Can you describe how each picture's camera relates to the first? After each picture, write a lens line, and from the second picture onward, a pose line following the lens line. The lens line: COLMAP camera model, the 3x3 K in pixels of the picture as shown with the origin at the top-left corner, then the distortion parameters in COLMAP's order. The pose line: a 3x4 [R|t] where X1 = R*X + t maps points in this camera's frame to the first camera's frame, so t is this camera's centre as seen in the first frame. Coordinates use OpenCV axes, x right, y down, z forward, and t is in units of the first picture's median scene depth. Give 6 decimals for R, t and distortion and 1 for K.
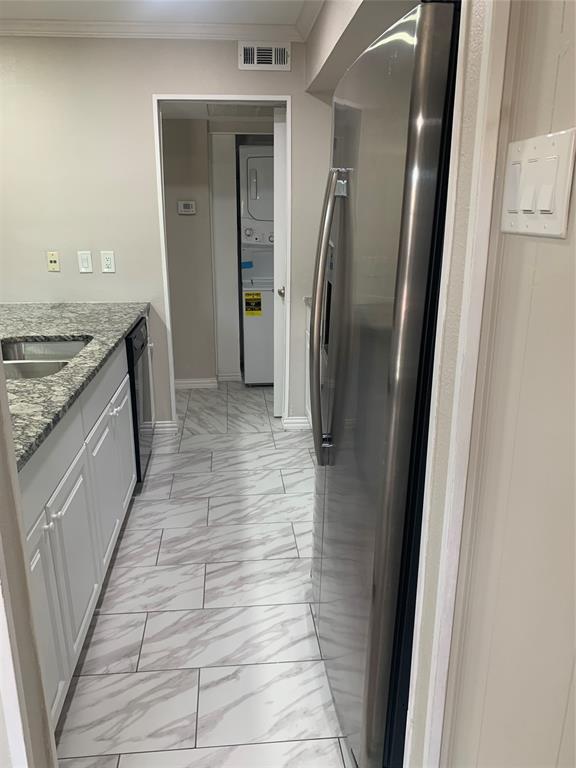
lens RADIAL K [[604.0, 0, 277.6], [0, 604.0, 381.6], [0, 0, 1]] dist [0.014858, -0.037774]
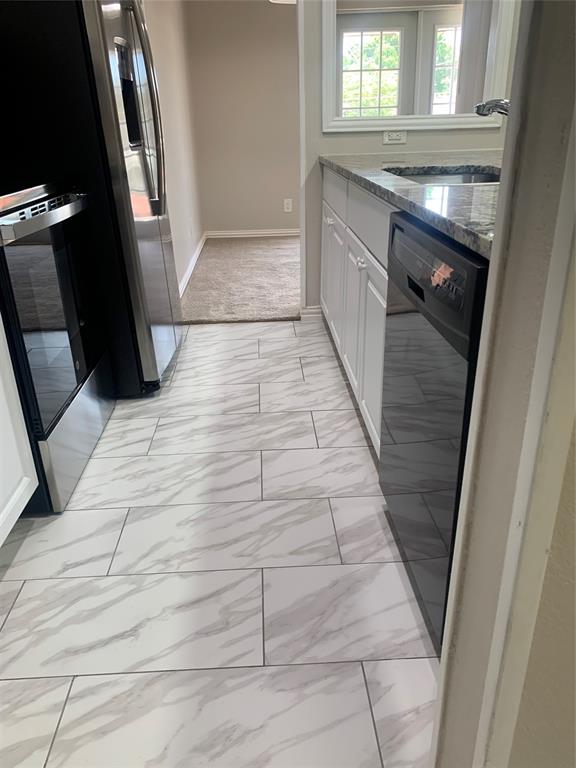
lens RADIAL K [[589.7, 0, 288.0], [0, 589.7, 384.0], [0, 0, 1]] dist [0.007564, -0.002745]
pose [[-0.999175, 0.011082, 0.039061, -0.183149], [0.033222, 0.776220, 0.629587, -0.290878], [-0.023343, 0.630365, -0.775948, 1.548001]]
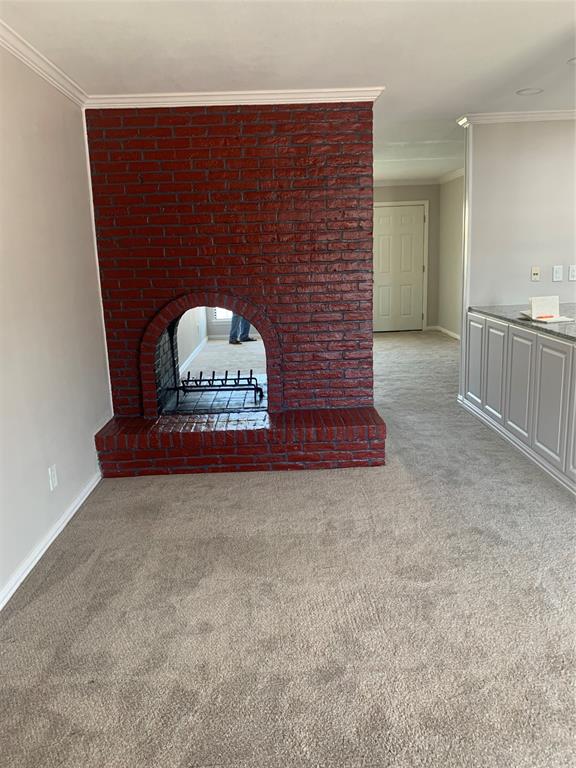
lens RADIAL K [[595.1, 0, 288.0], [0, 595.1, 373.6], [0, 0, 1]] dist [0.021082, -0.009294]
pose [[0.997489, -0.028746, -0.064720, -1.122727], [0.024268, 0.997325, -0.068953, 0.147547], [0.066529, 0.067210, 0.995518, -0.523147]]
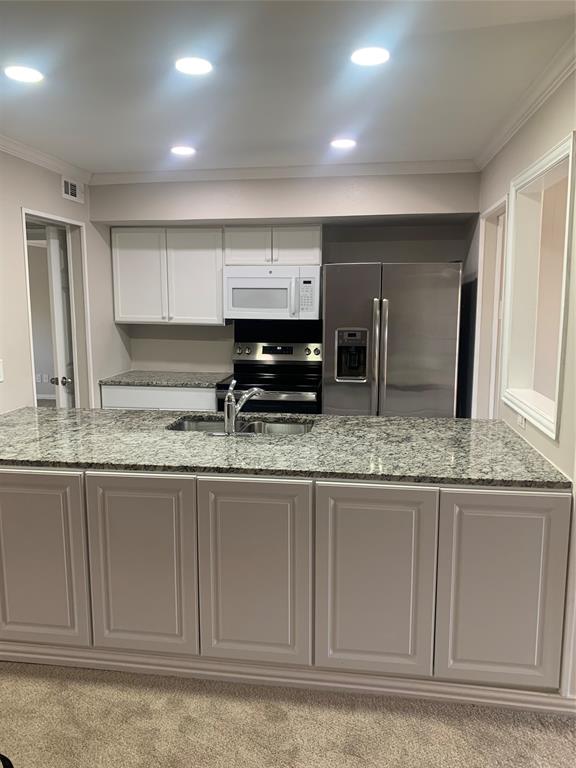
lens RADIAL K [[604.0, 0, 277.6], [0, 604.0, 381.6], [0, 0, 1]] dist [0.014858, -0.037774]
pose [[0.228580, -0.136691, 0.963881, -1.414862], [0.266486, 0.961063, 0.073096, -0.178595], [-0.936342, 0.240153, 0.256106, 0.481555]]
